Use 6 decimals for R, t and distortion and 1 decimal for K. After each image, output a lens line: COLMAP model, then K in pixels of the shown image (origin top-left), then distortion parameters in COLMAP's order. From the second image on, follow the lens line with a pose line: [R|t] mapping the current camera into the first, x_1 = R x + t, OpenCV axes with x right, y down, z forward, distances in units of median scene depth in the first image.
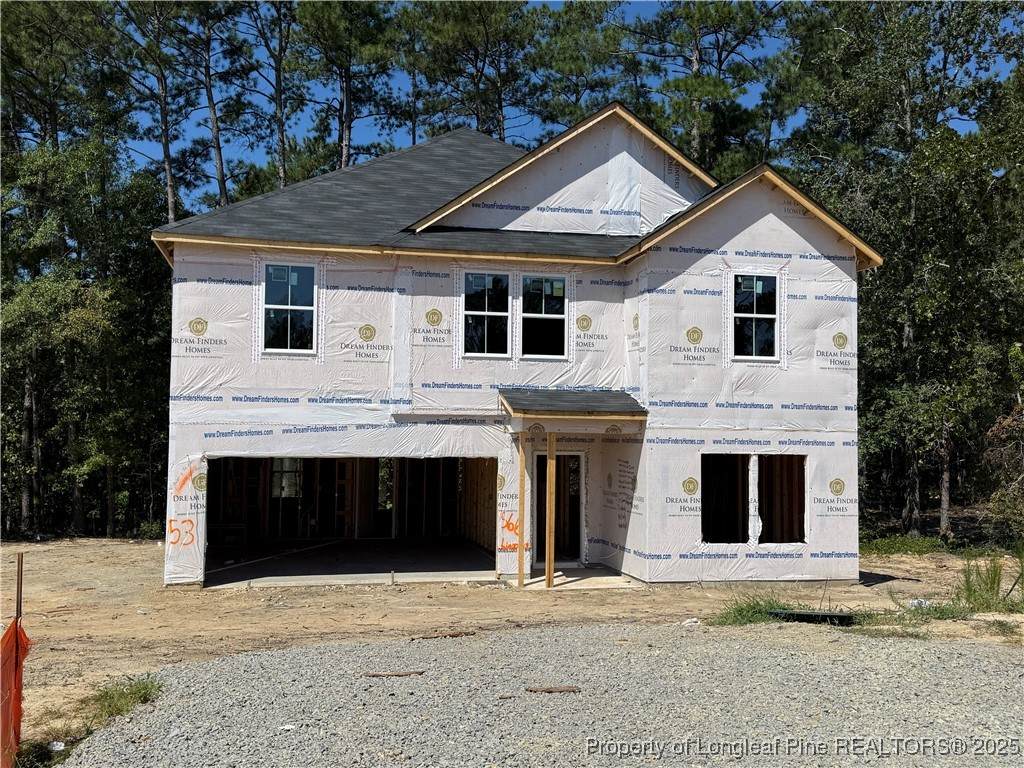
lens RADIAL K [[1009.6, 0, 512.0], [0, 1009.6, 384.0], [0, 0, 1]] dist [0.217256, 0.001273]
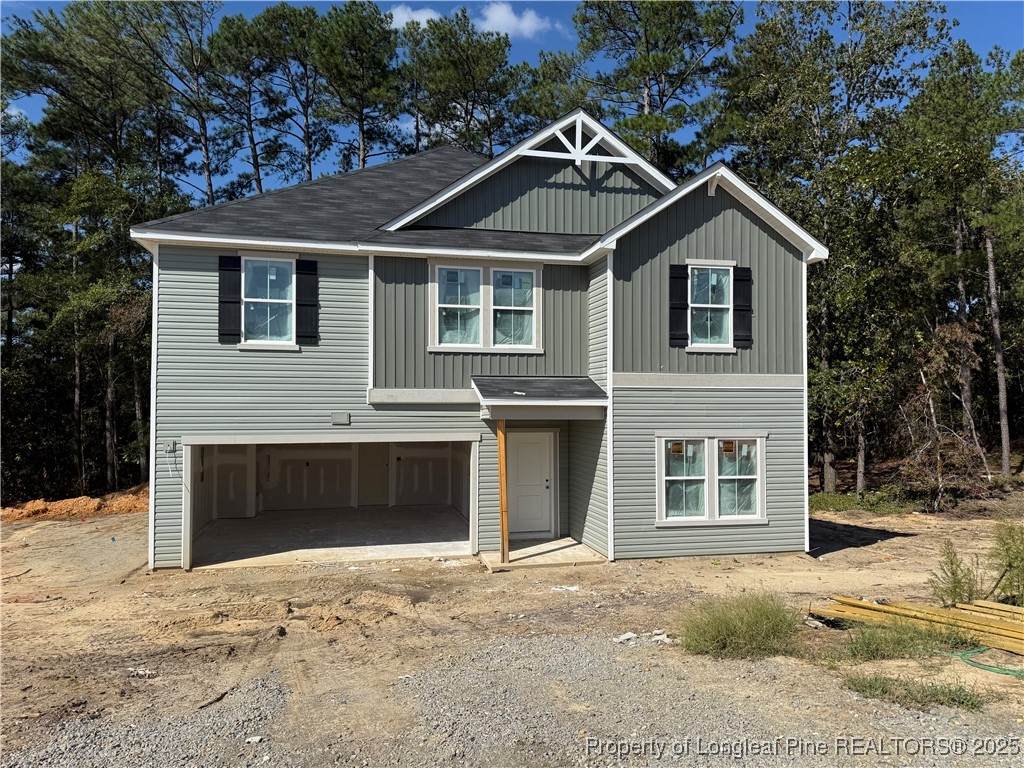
lens RADIAL K [[710.8, 0, 512.0], [0, 710.8, 384.0], [0, 0, 1]] dist [0.101681, -0.054999]
pose [[0.999901, -0.011279, -0.008421, 0.021008], [0.011466, 0.999680, 0.022532, -0.001579], [0.008164, -0.022626, 0.999711, 0.141276]]
